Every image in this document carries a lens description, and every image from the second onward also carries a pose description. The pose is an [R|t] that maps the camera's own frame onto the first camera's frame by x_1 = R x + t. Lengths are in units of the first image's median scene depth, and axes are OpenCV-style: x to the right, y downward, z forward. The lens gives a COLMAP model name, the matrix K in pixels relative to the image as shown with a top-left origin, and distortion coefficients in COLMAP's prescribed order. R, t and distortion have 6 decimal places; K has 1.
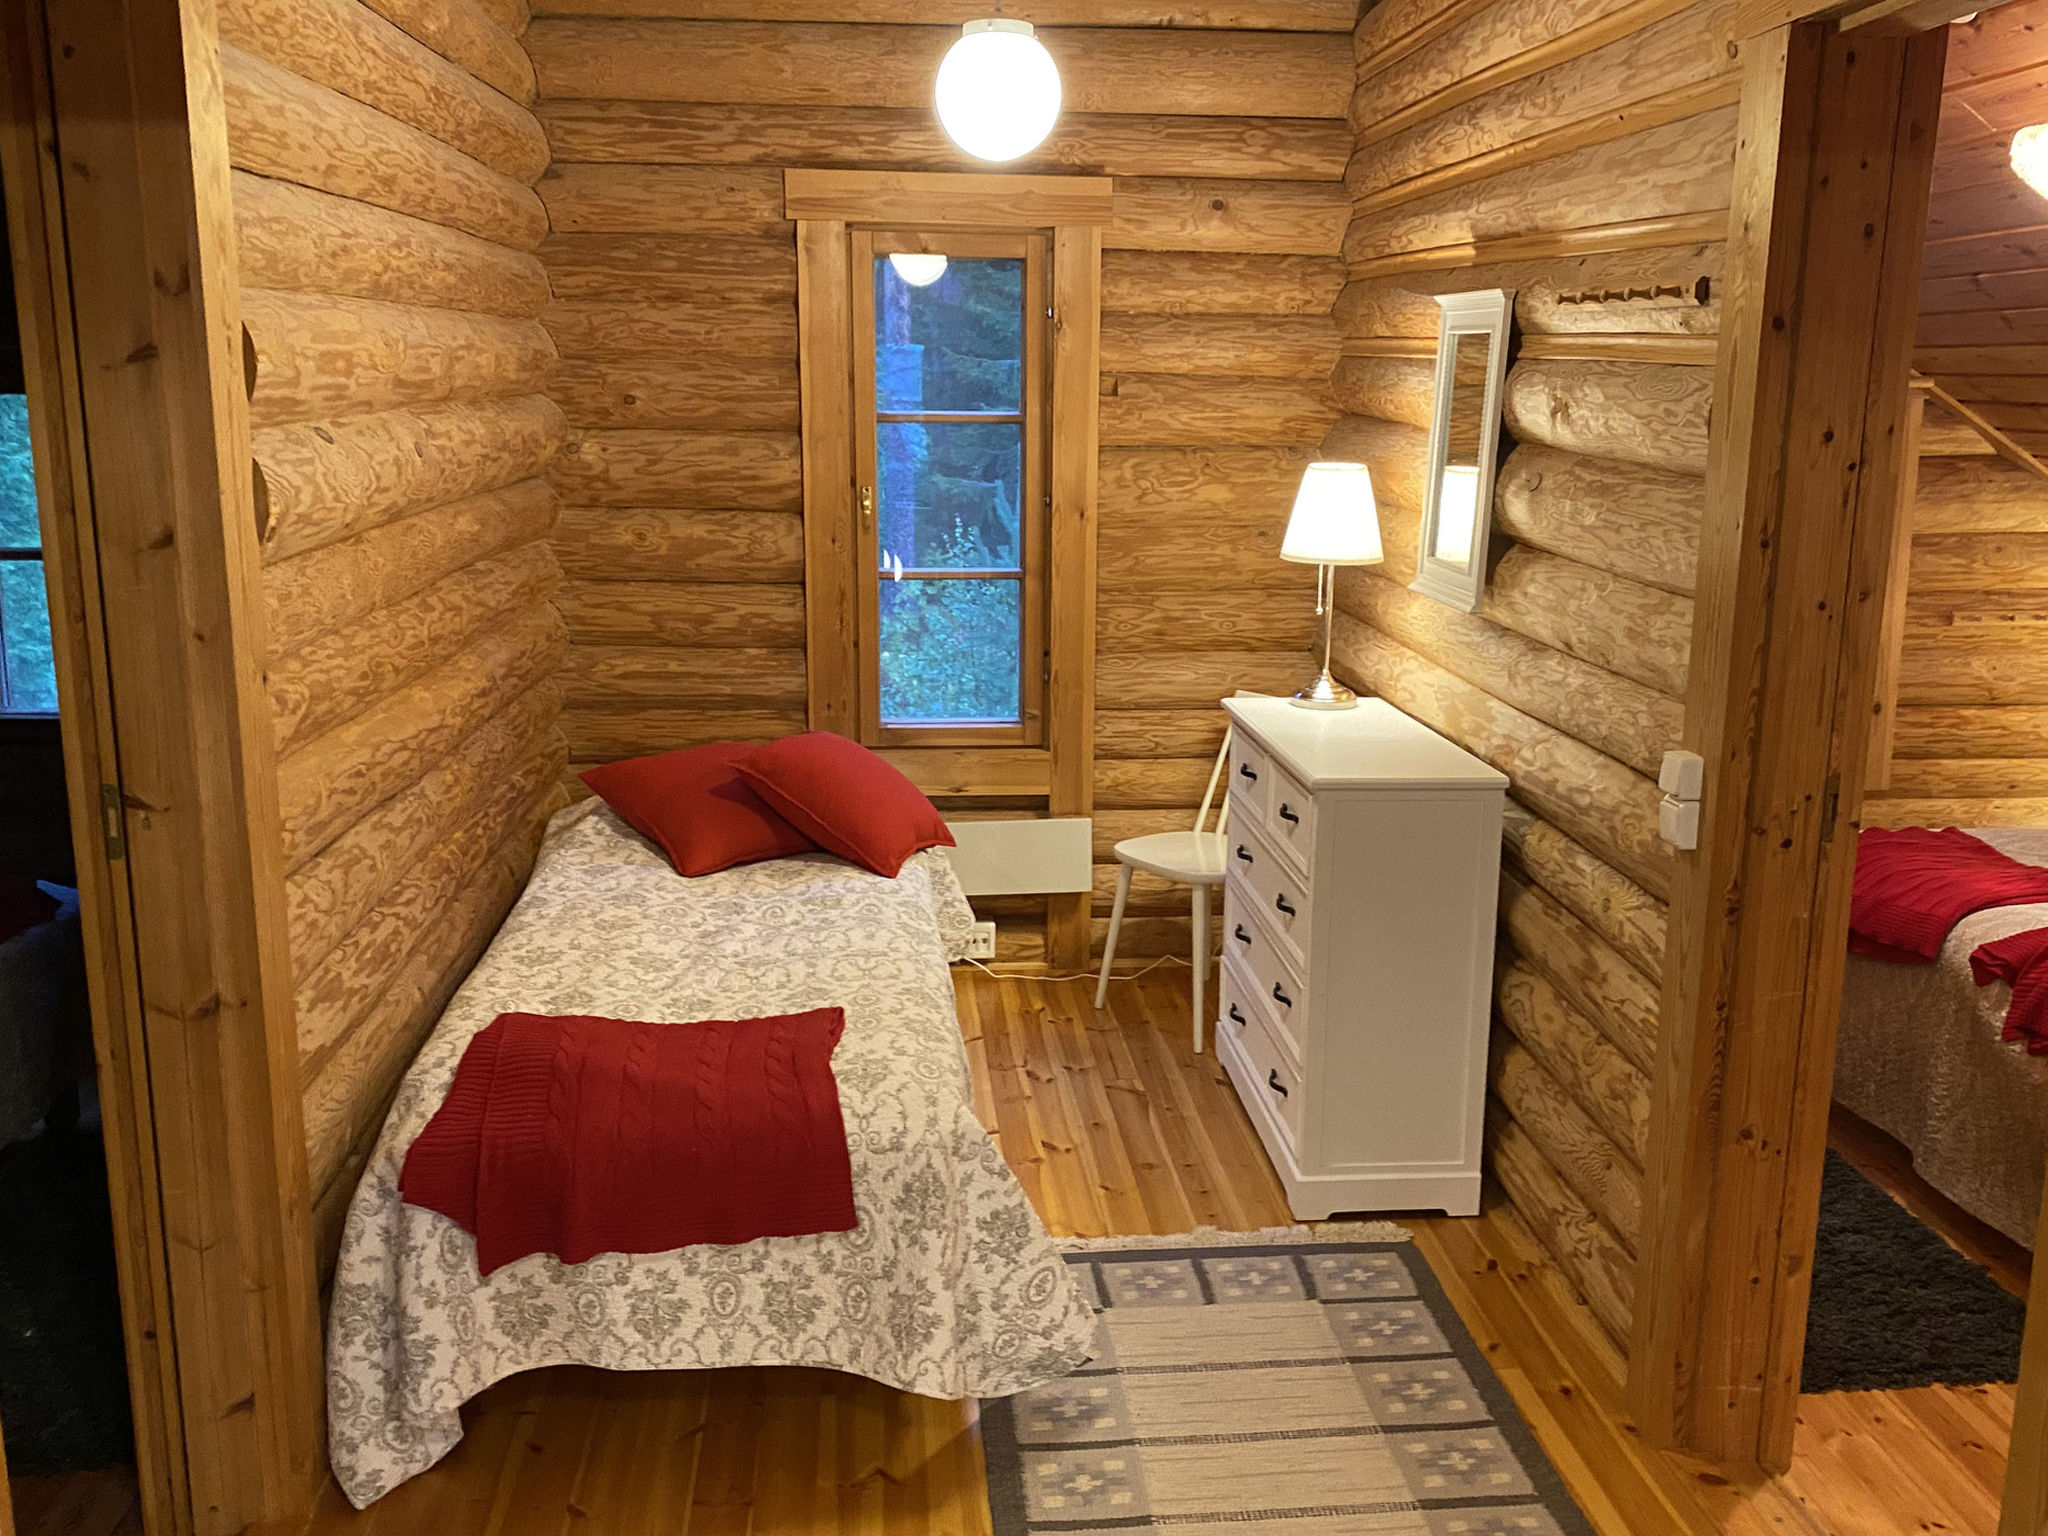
lens RADIAL K [[1835.9, 0, 1035.2], [0, 1835.9, 767.3], [0, 0, 1]] dist [0.012747, 0.007307]
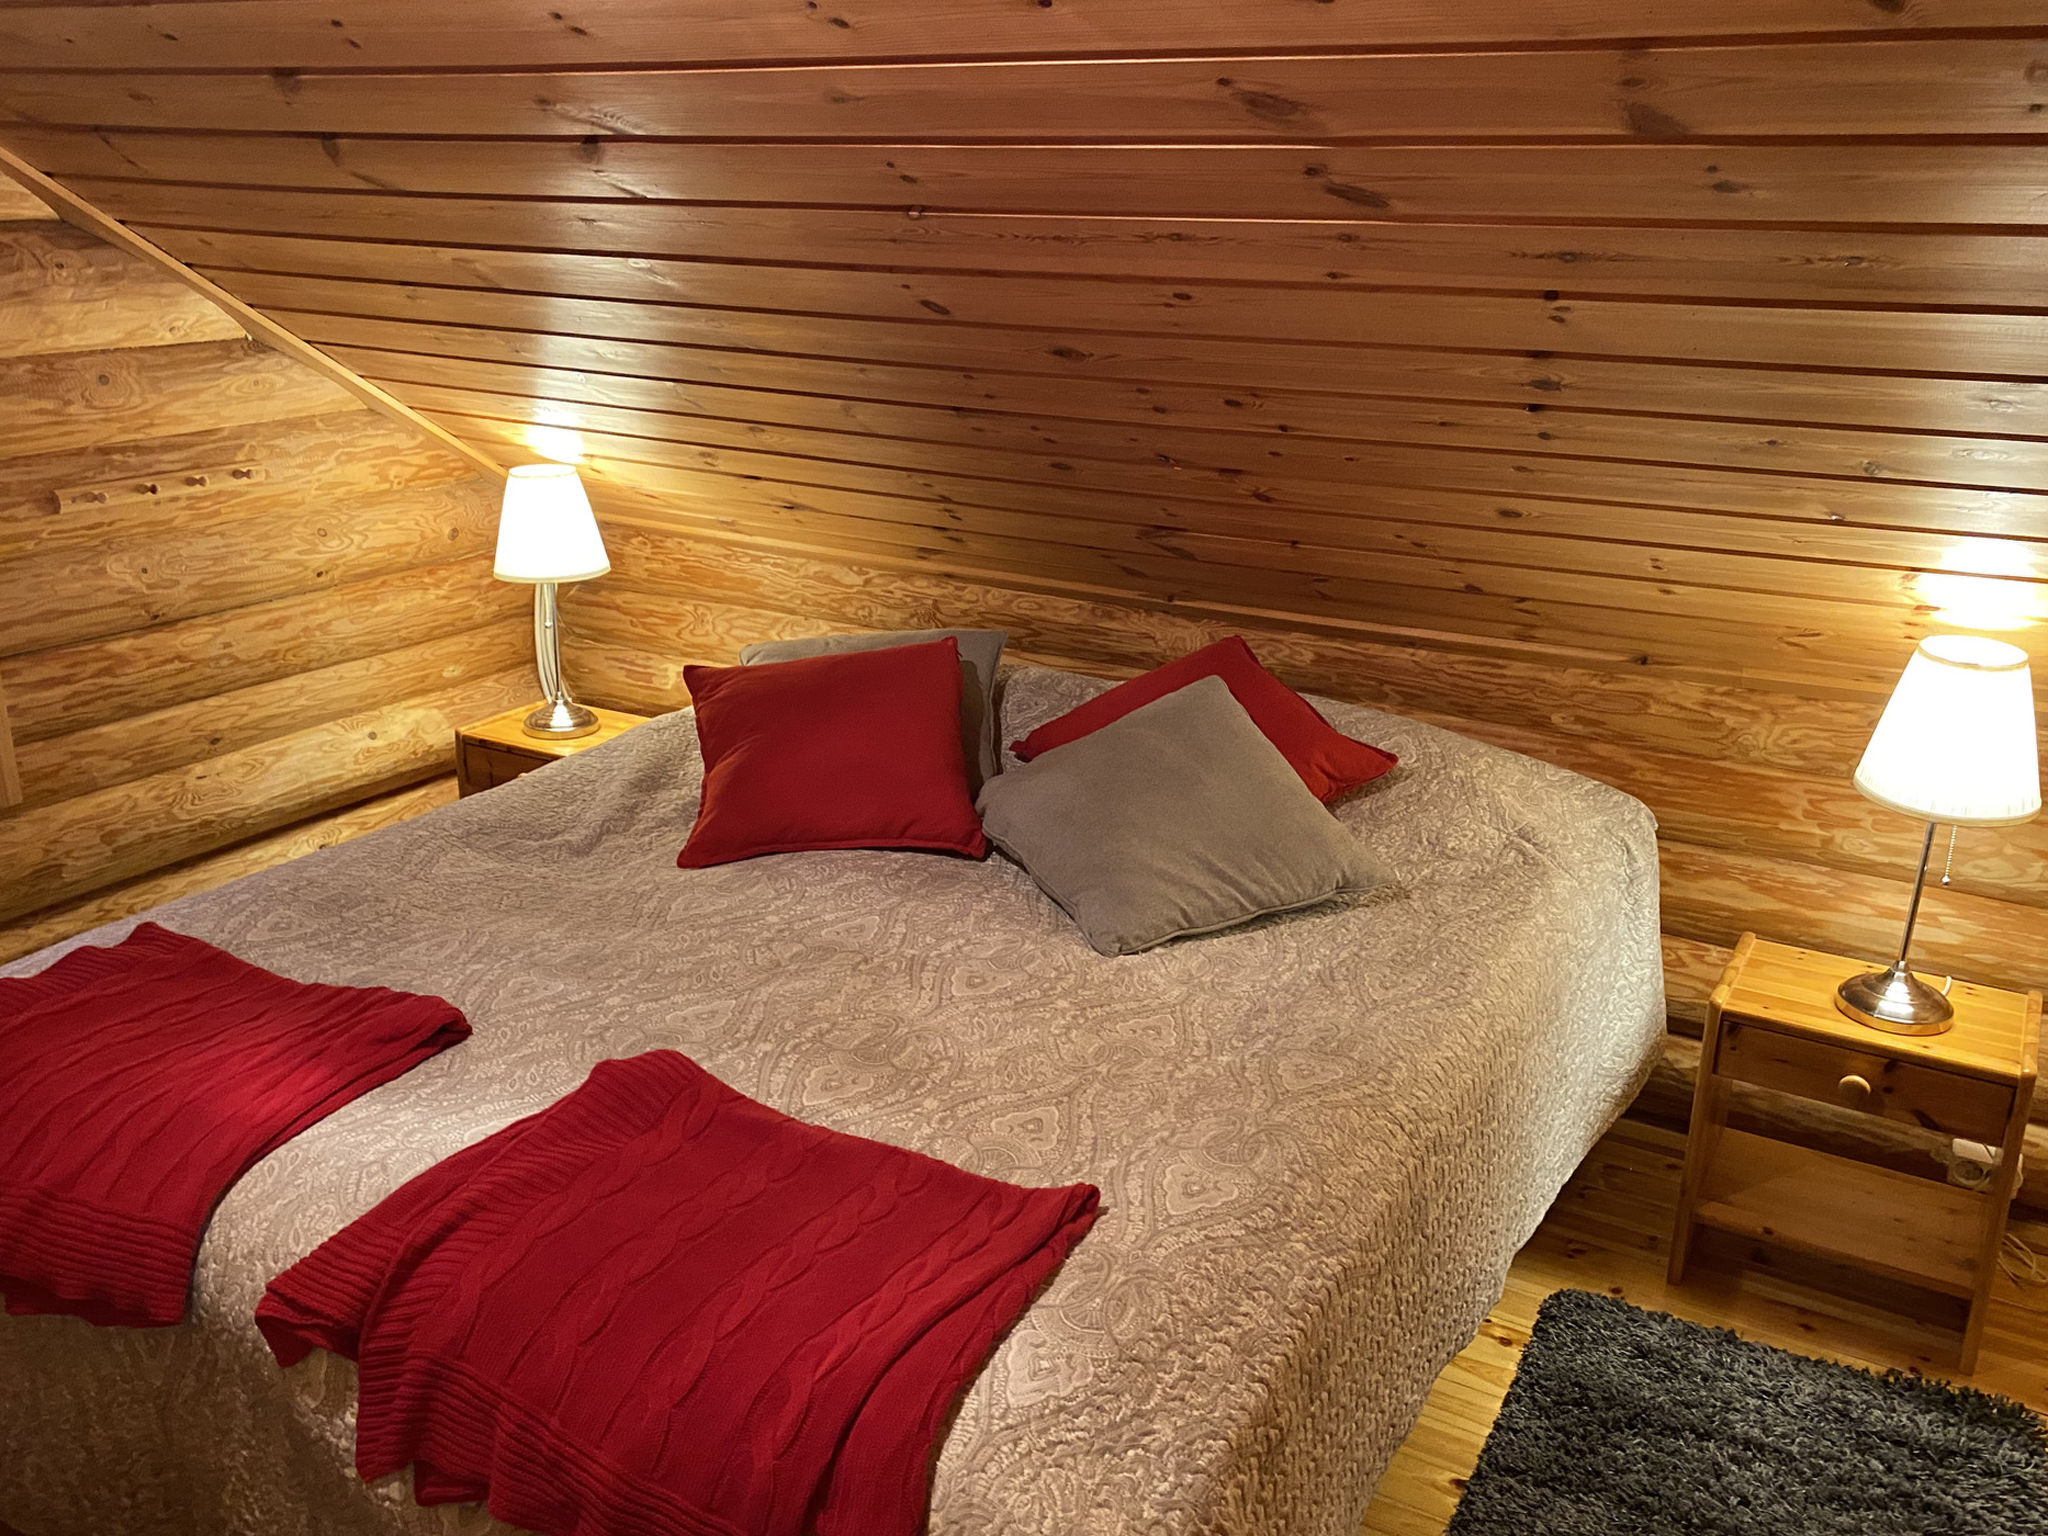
lens RADIAL K [[1835.9, 0, 1035.2], [0, 1835.9, 767.3], [0, 0, 1]] dist [0.012747, 0.007307]
pose [[0.592998, -0.245544, 0.766852, 0.203538], [0.147547, 0.969380, 0.196296, -0.067308], [-0.791570, -0.003257, 0.611070, 0.378018]]
